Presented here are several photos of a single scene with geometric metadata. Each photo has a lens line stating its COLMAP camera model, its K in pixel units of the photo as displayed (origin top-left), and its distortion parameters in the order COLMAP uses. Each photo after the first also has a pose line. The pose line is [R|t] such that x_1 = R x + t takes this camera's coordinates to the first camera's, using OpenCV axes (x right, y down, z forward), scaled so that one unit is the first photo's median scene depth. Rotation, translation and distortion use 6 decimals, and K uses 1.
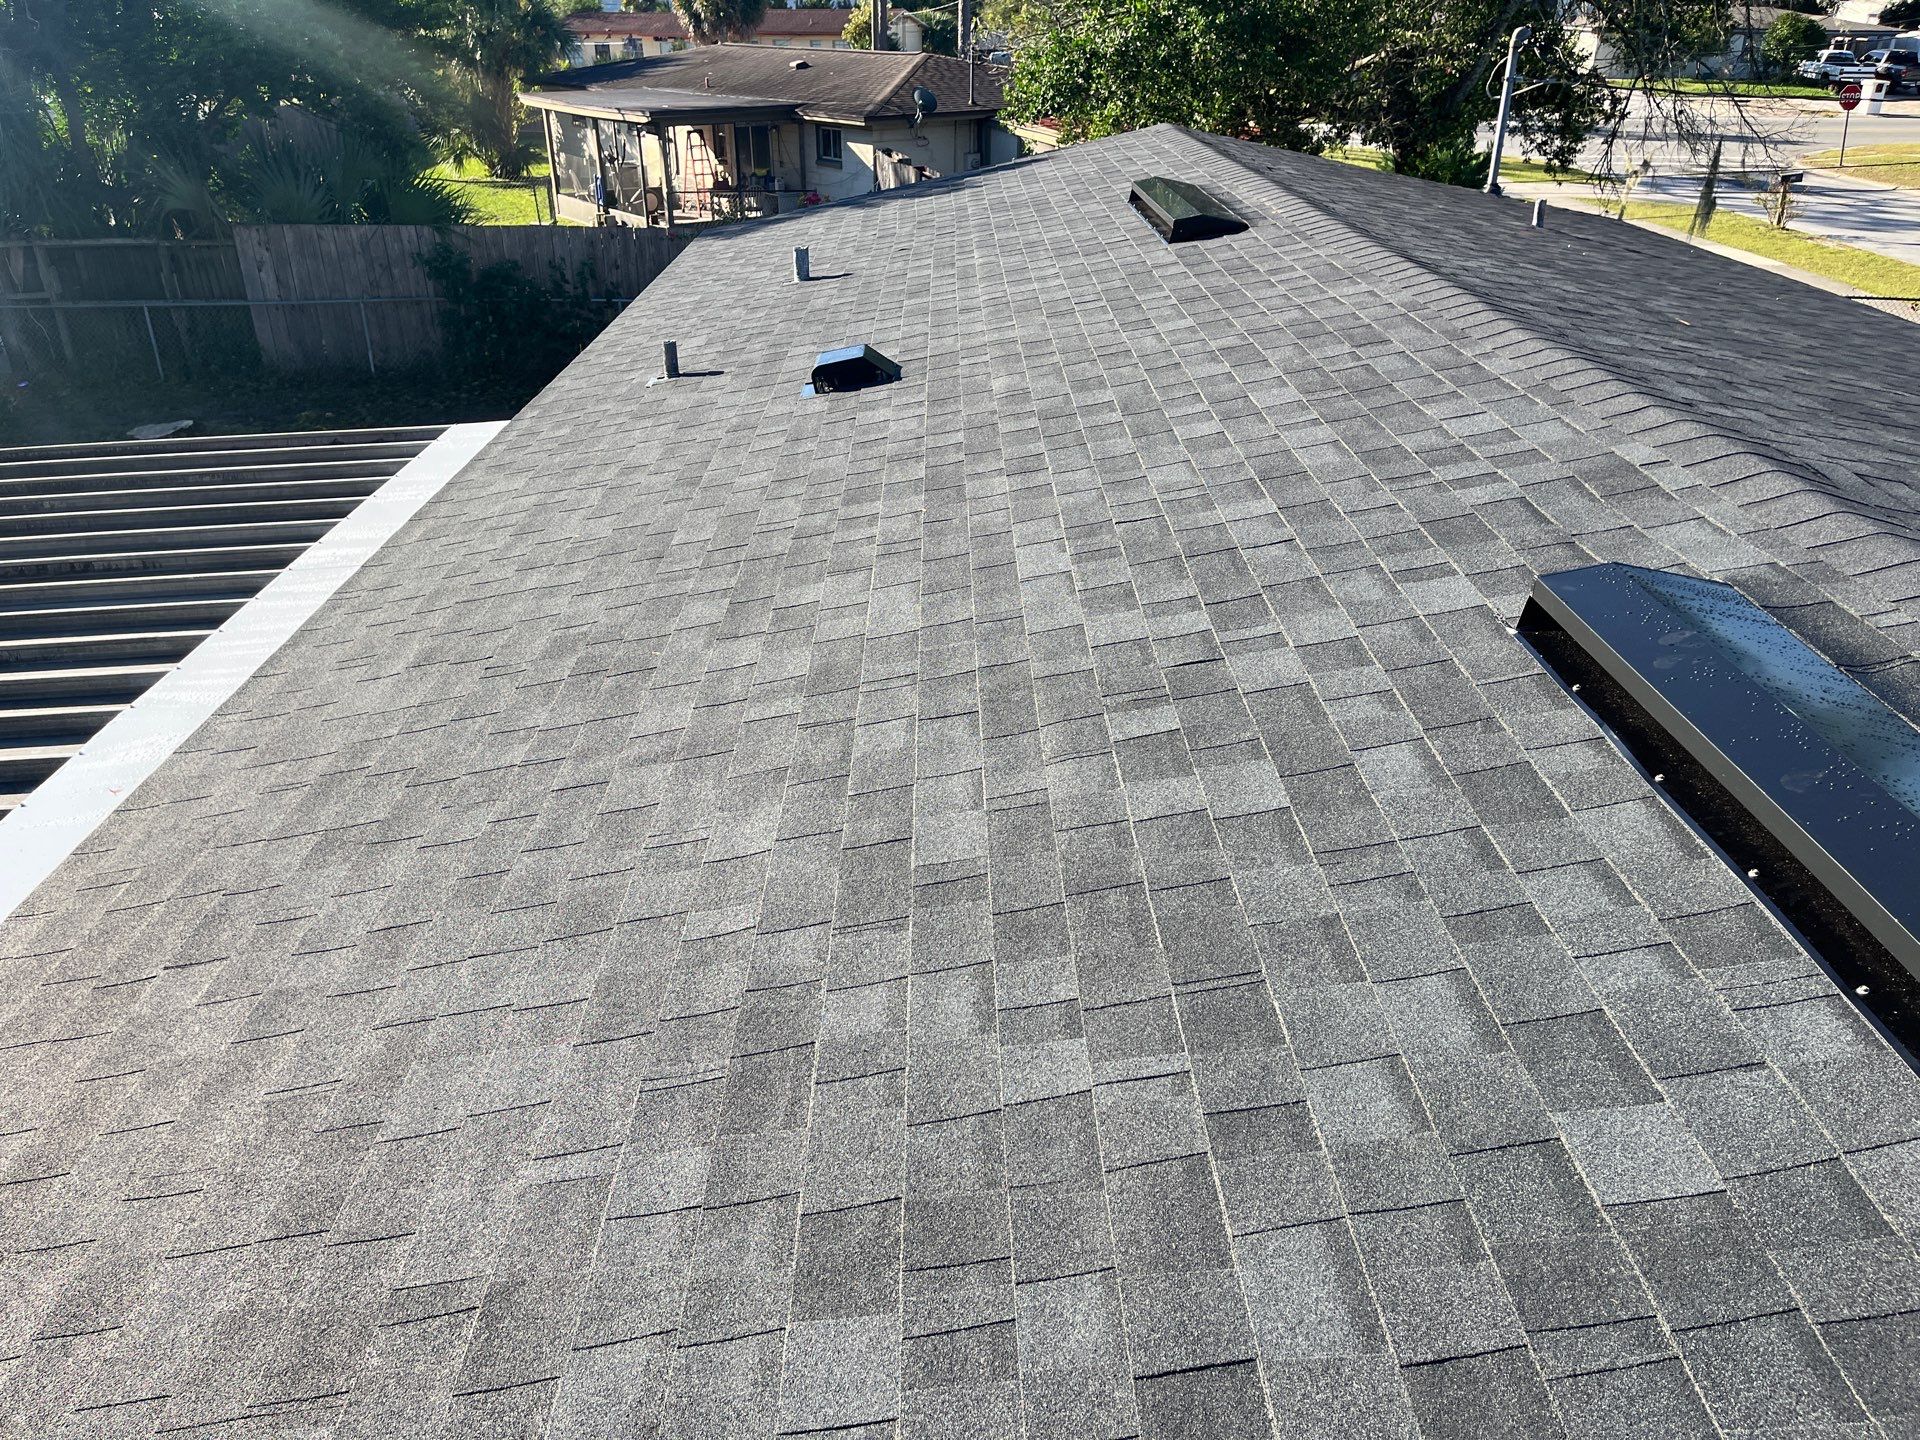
lens RADIAL K [[1528.5, 0, 897.6], [0, 1528.5, 750.2], [0, 0, 1]] dist [0.042575, -0.066950]
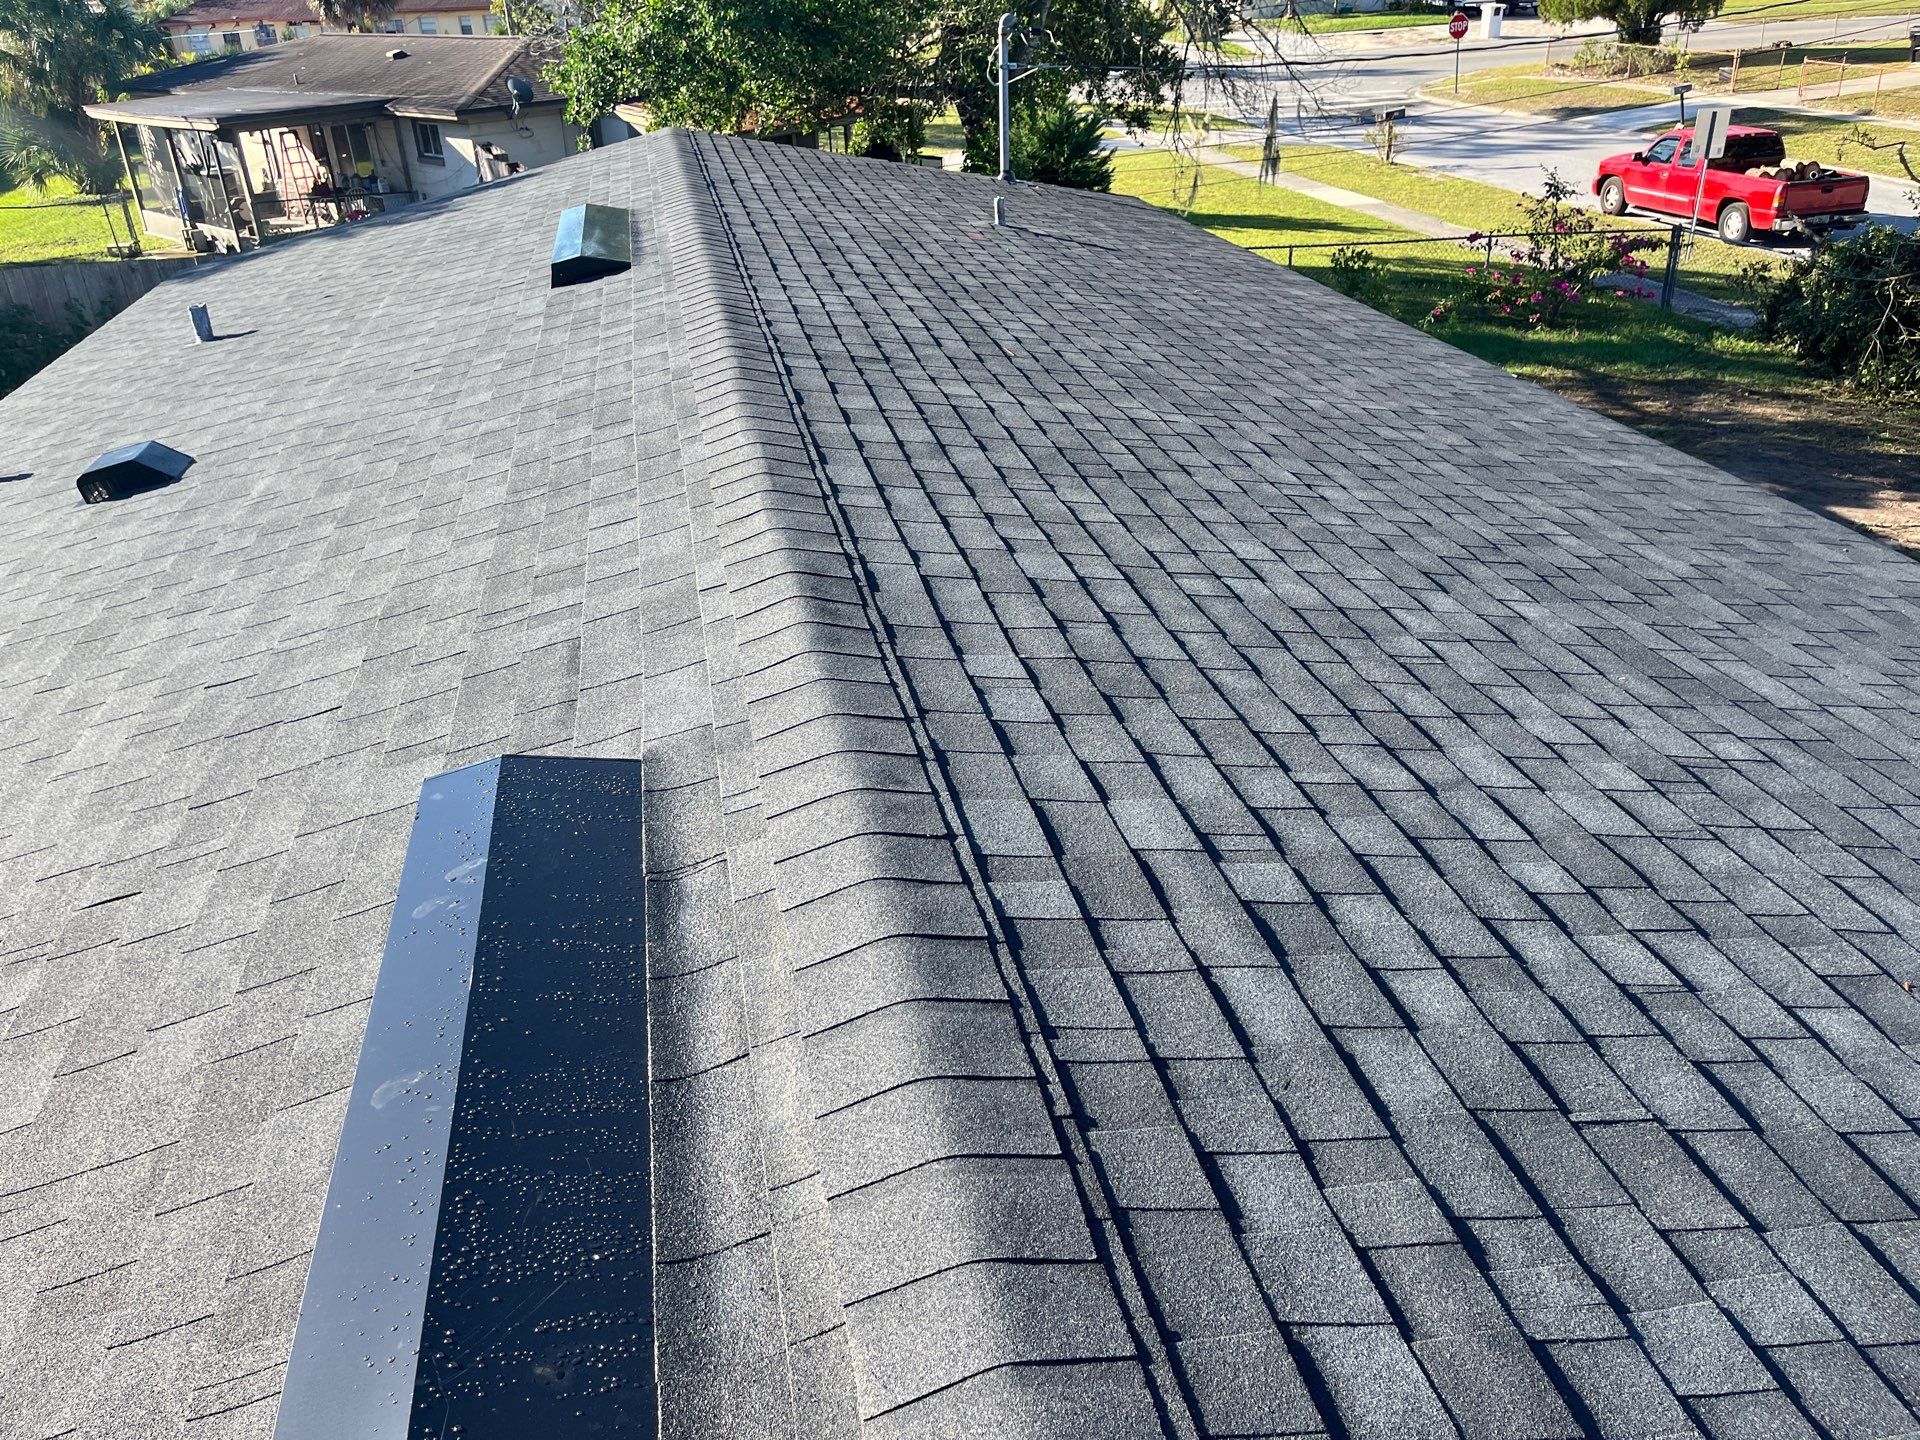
lens RADIAL K [[1535.9, 0, 960.0], [0, 1535.9, 720.0], [0, 0, 1]] dist [0.129348, -0.206724]
pose [[0.978508, -0.123627, 0.165042, 0.070802], [0.123211, 0.992298, 0.012800, -0.014702], [-0.165354, 0.007810, 0.986203, 0.005080]]
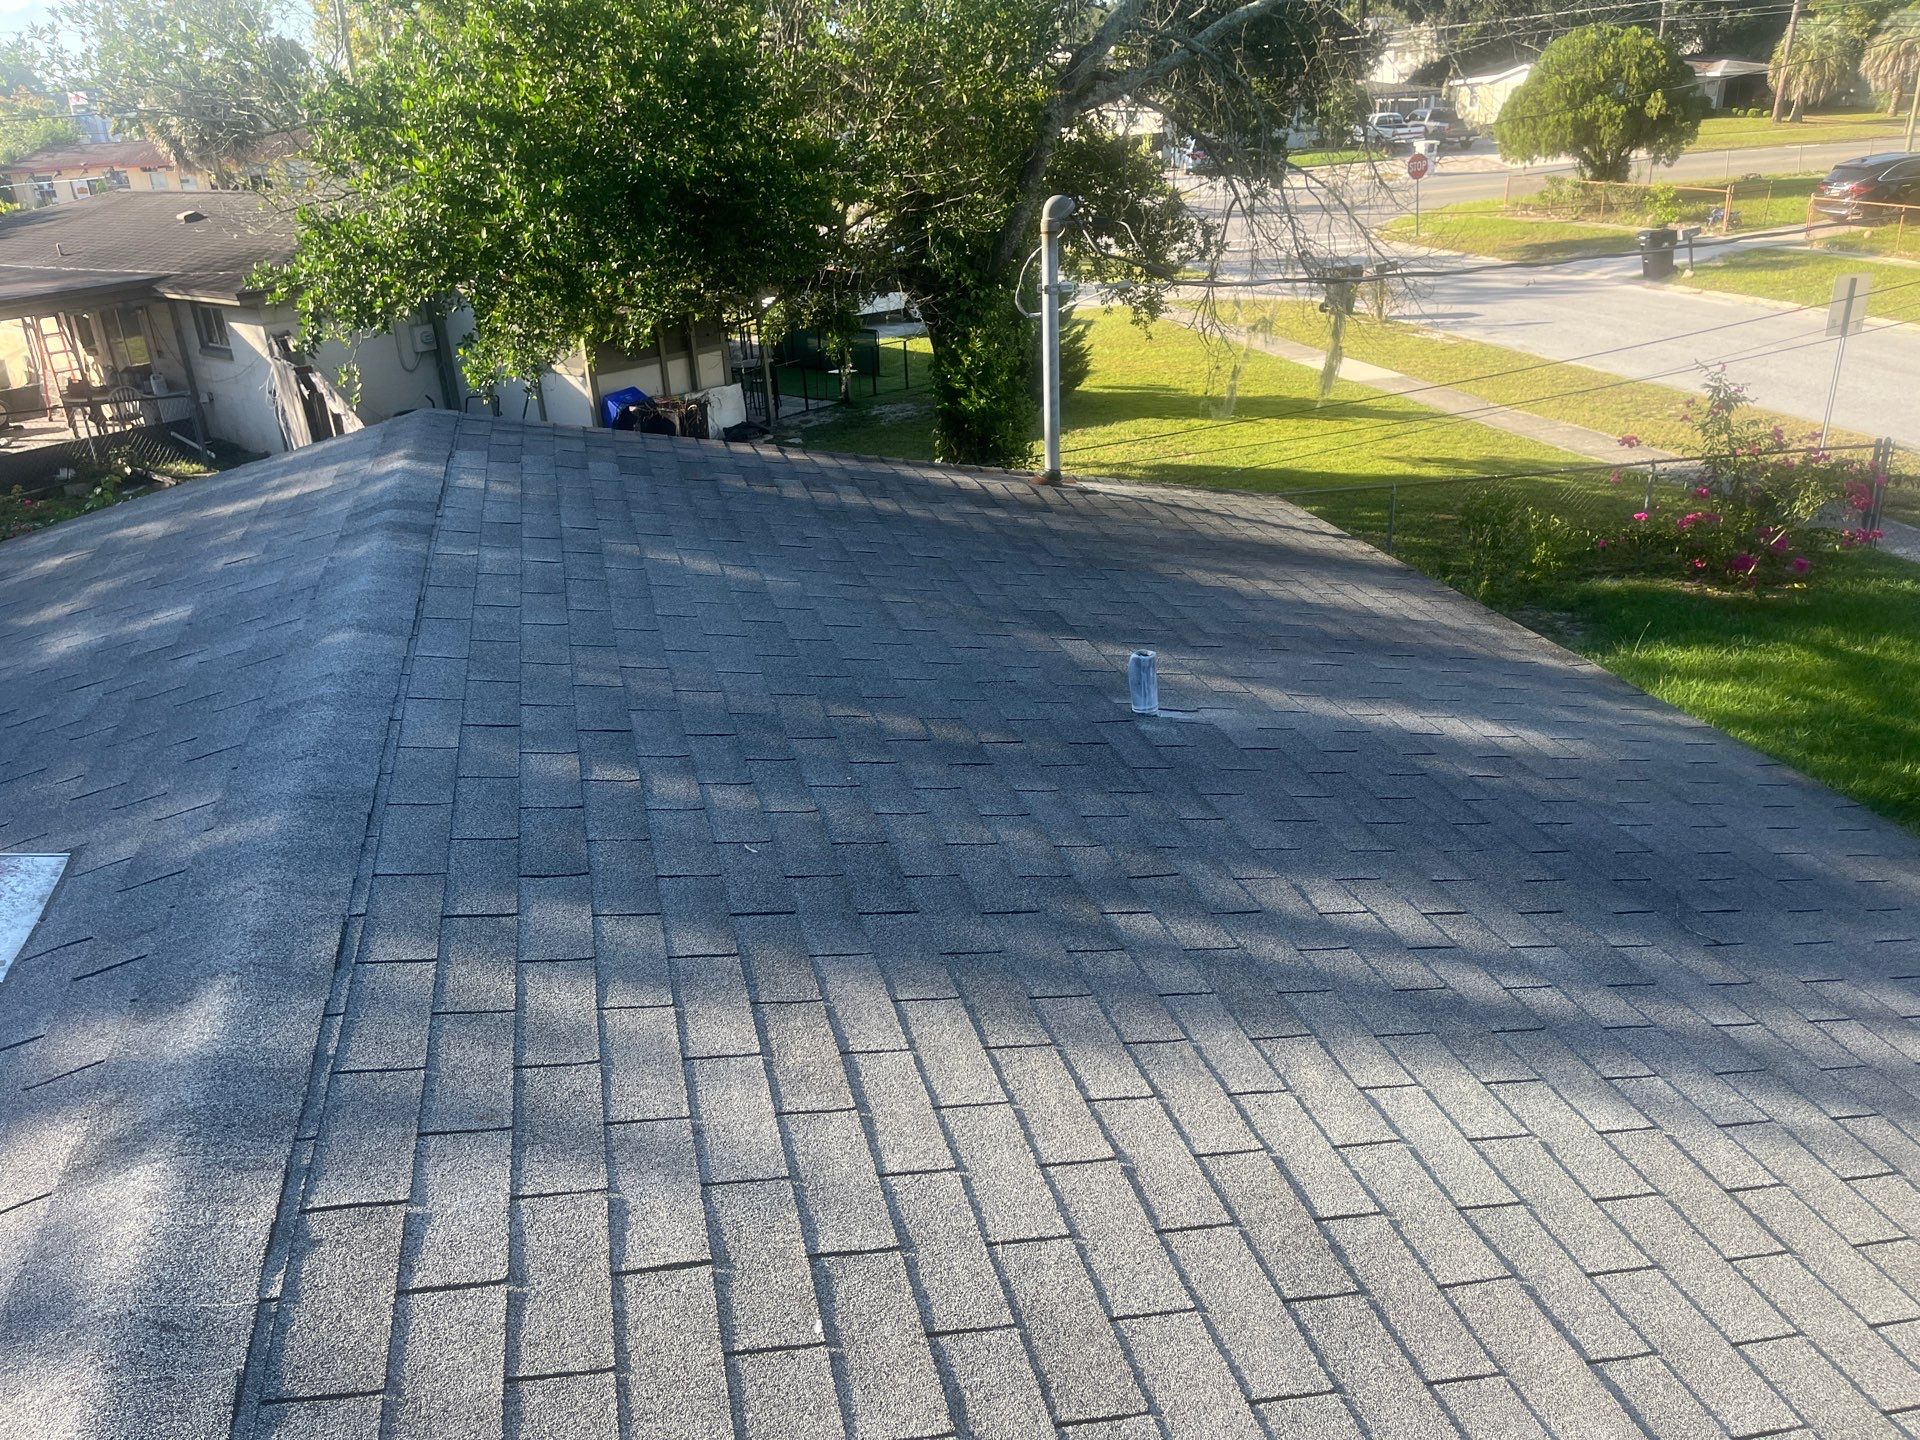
lens RADIAL K [[1461.9, 0, 970.1], [0, 1461.9, 714.6], [0, 0, 1]] dist [0.090636, -0.120634]
pose [[0.960921, -0.146227, 0.235050, 0.107183], [0.158888, 0.986649, -0.035754, -0.129140], [-0.226684, 0.071703, 0.971325, 0.243661]]
